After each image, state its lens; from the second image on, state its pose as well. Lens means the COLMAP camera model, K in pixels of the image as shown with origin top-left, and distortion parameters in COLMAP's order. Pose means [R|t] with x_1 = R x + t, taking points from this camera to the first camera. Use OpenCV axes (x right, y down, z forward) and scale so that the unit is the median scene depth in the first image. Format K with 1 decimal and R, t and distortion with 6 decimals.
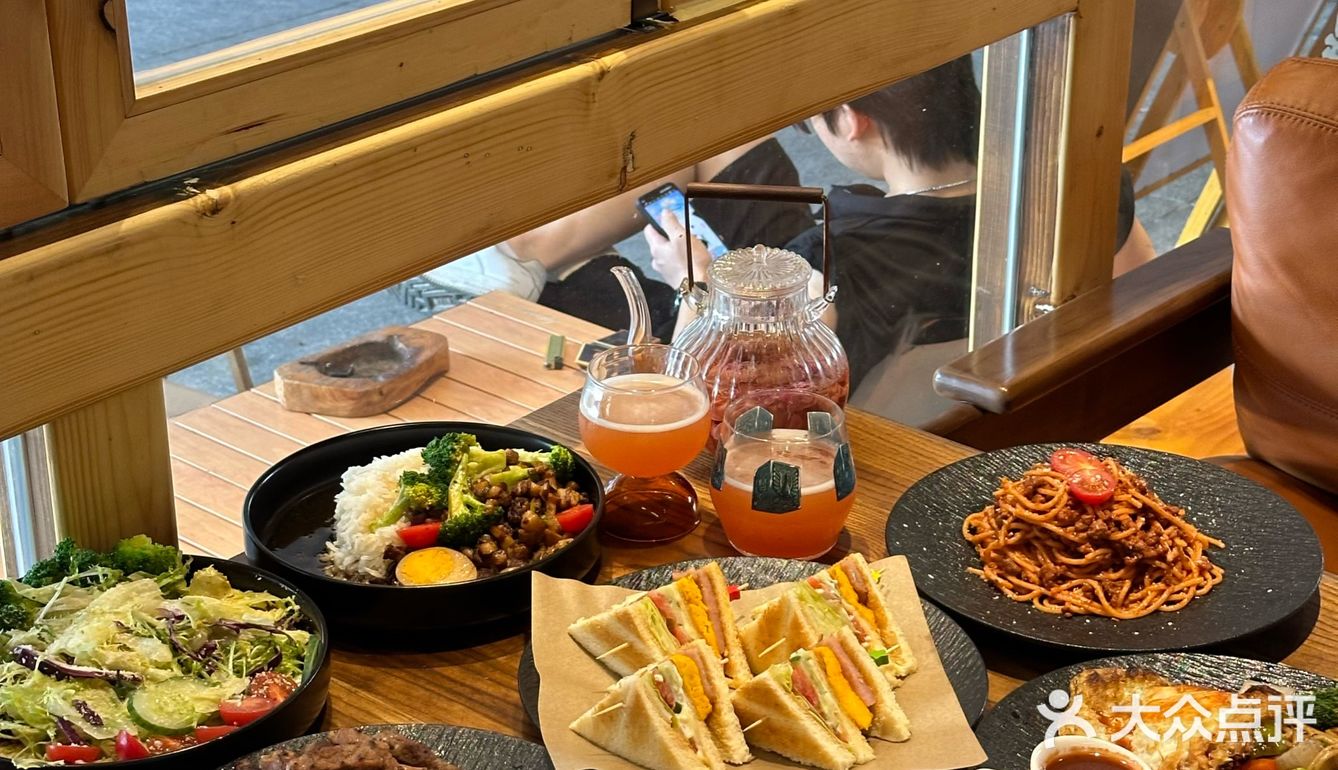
lens RADIAL K [[2431.7, 0, 669.0], [0, 2431.7, 385.0], [0, 0, 1]] dist [0.043594, 0.108211]
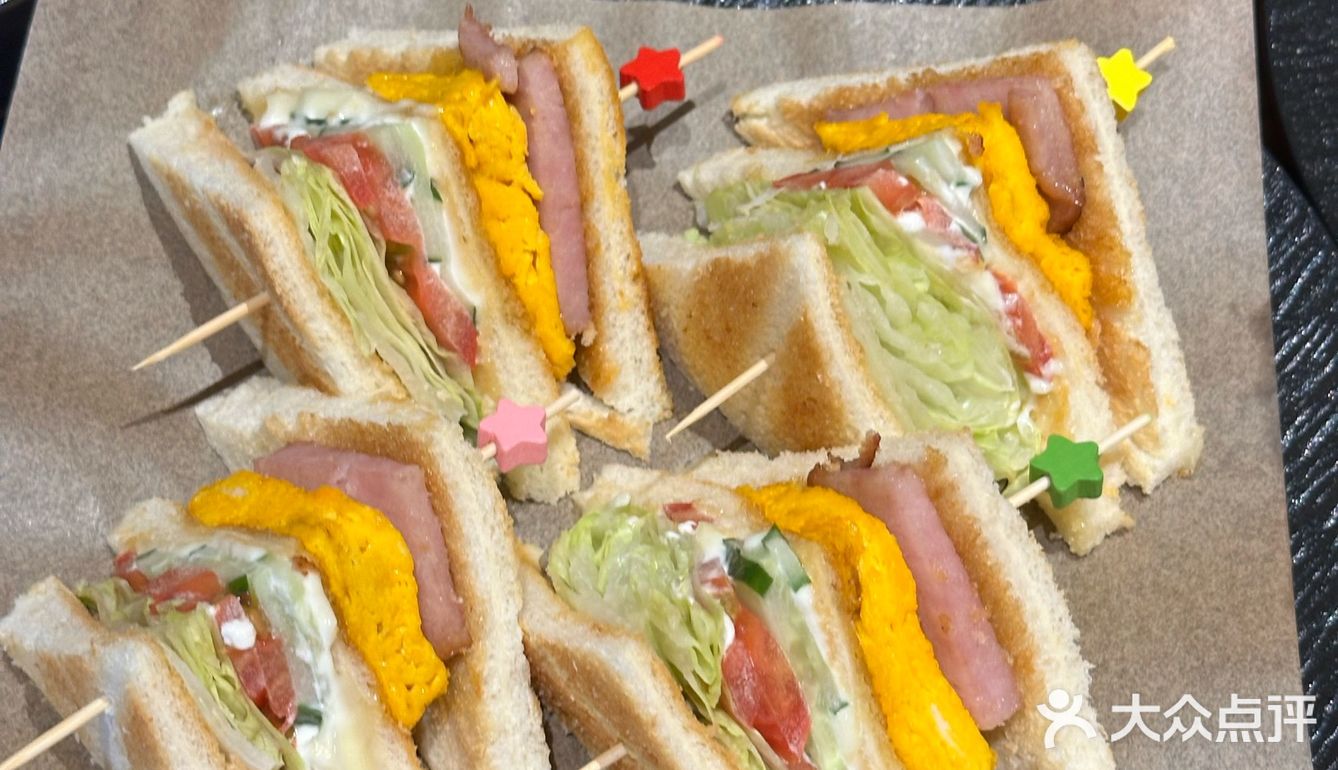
lens RADIAL K [[2431.7, 0, 669.0], [0, 2431.7, 385.0], [0, 0, 1]] dist [0.043594, 0.108211]
pose [[0.987603, 0.140371, -0.070259, 0.056416], [-0.077204, 0.824071, 0.561200, -0.059363], [0.136675, -0.548819, 0.824693, 0.745706]]
